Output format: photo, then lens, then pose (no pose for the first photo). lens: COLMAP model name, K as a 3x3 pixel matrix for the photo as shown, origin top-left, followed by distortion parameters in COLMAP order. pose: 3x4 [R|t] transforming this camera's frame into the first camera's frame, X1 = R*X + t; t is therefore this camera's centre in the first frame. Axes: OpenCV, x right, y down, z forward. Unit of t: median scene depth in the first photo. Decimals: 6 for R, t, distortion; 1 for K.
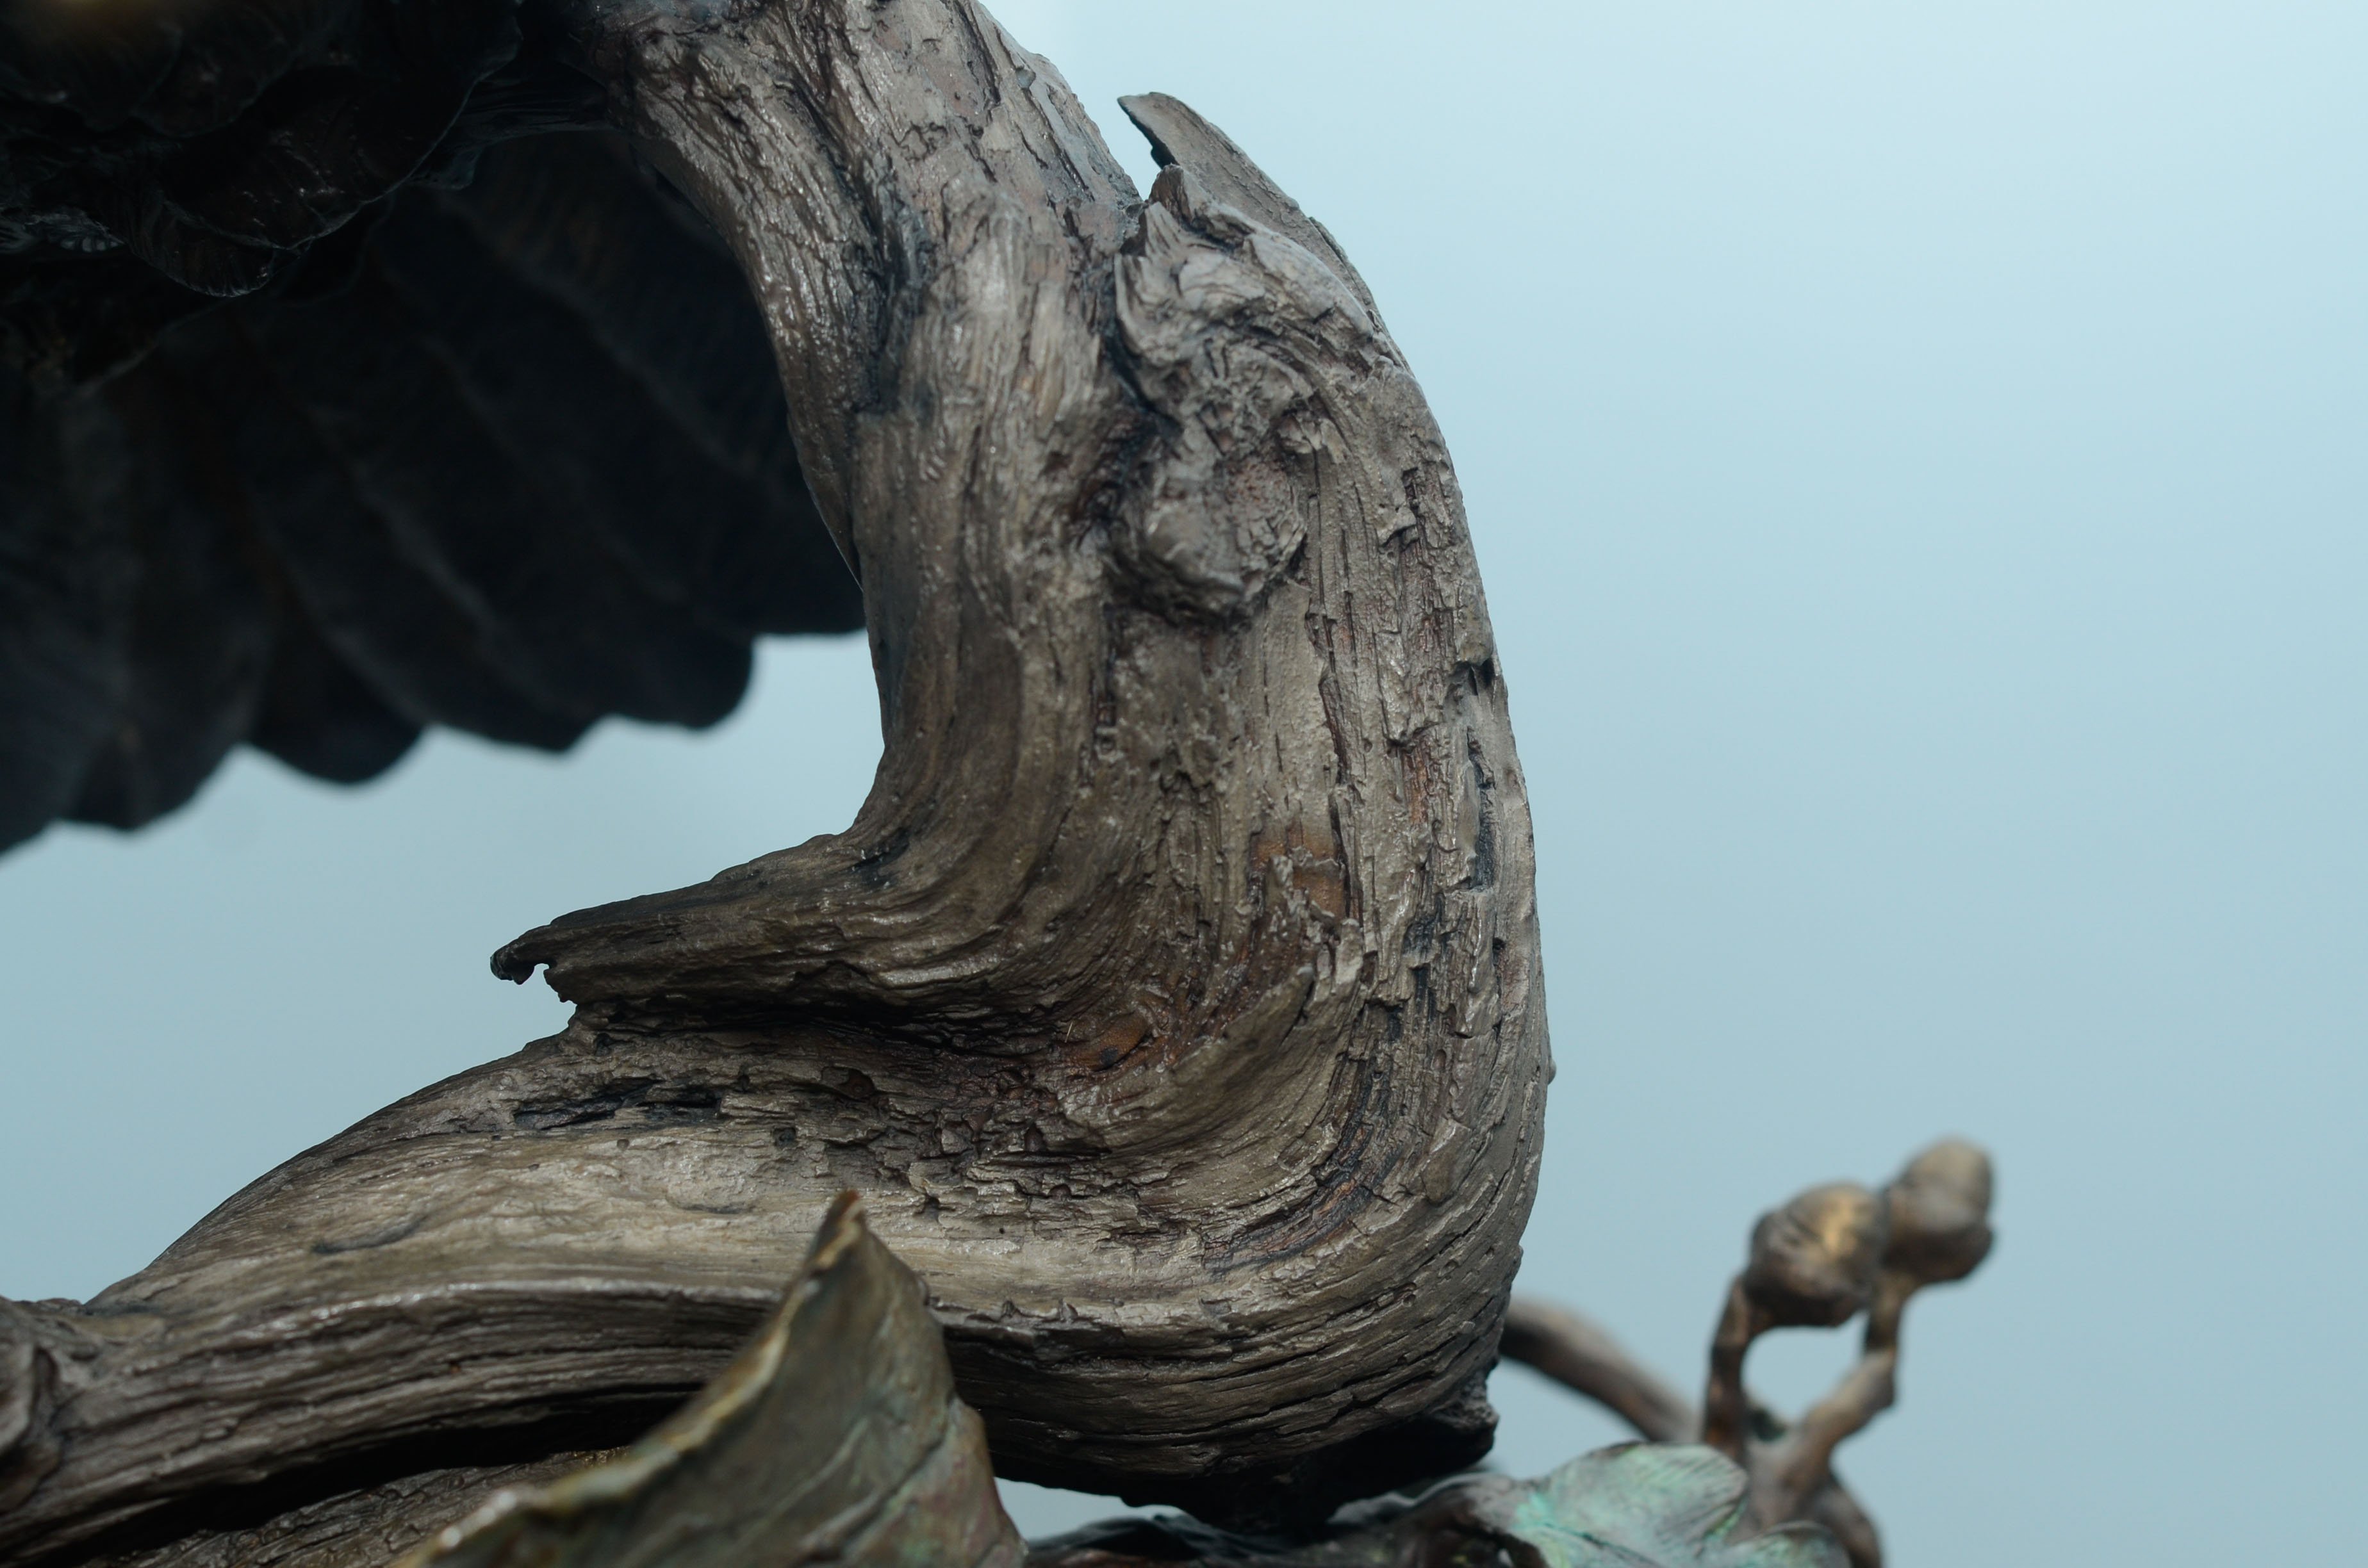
lens RADIAL K [[6156.4, 0, 1176.7], [0, 6156.4, 776.2], [0, 0, 1]] dist [0.013546, 0.000000]
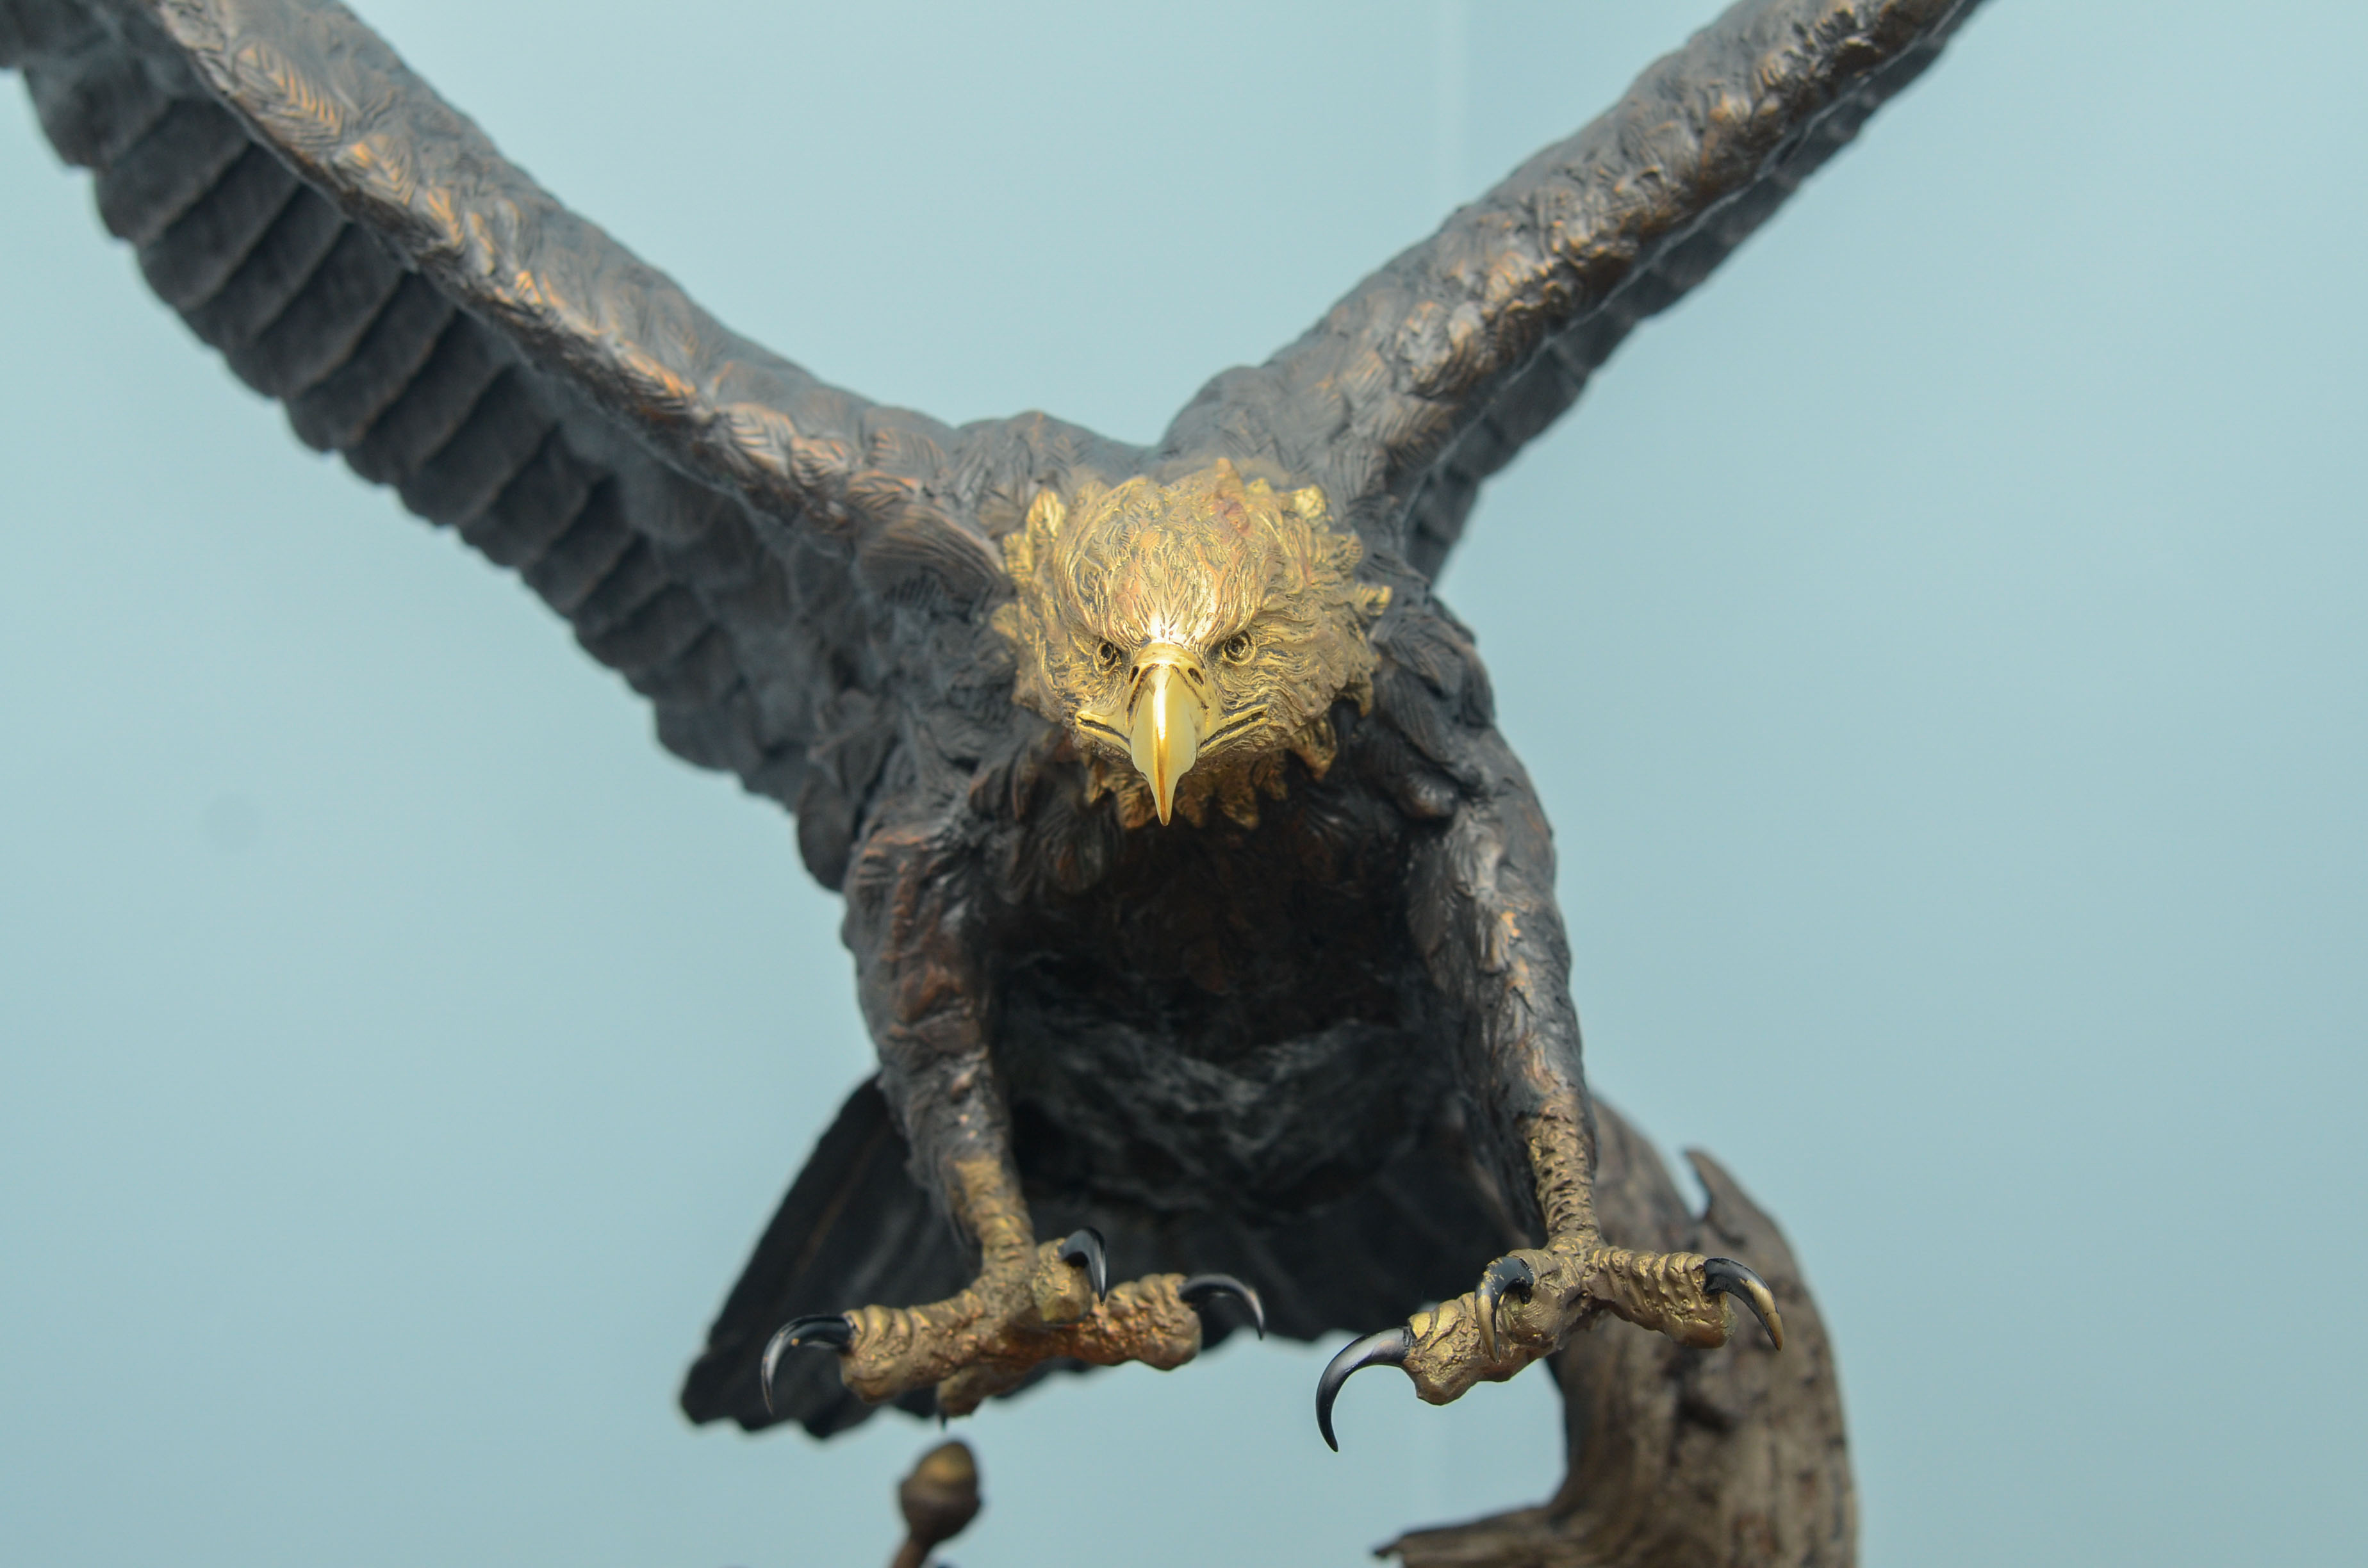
lens RADIAL K [[6156.4, 0, 1183.5], [0, 6156.4, 779.0], [0, 0, 1]] dist [0.013546, 0.000000]
pose [[0.998854, 0.046709, 0.010393, -0.213895], [-0.047141, 0.997824, 0.046088, -0.337446], [-0.008217, -0.046525, 0.998883, -1.135583]]
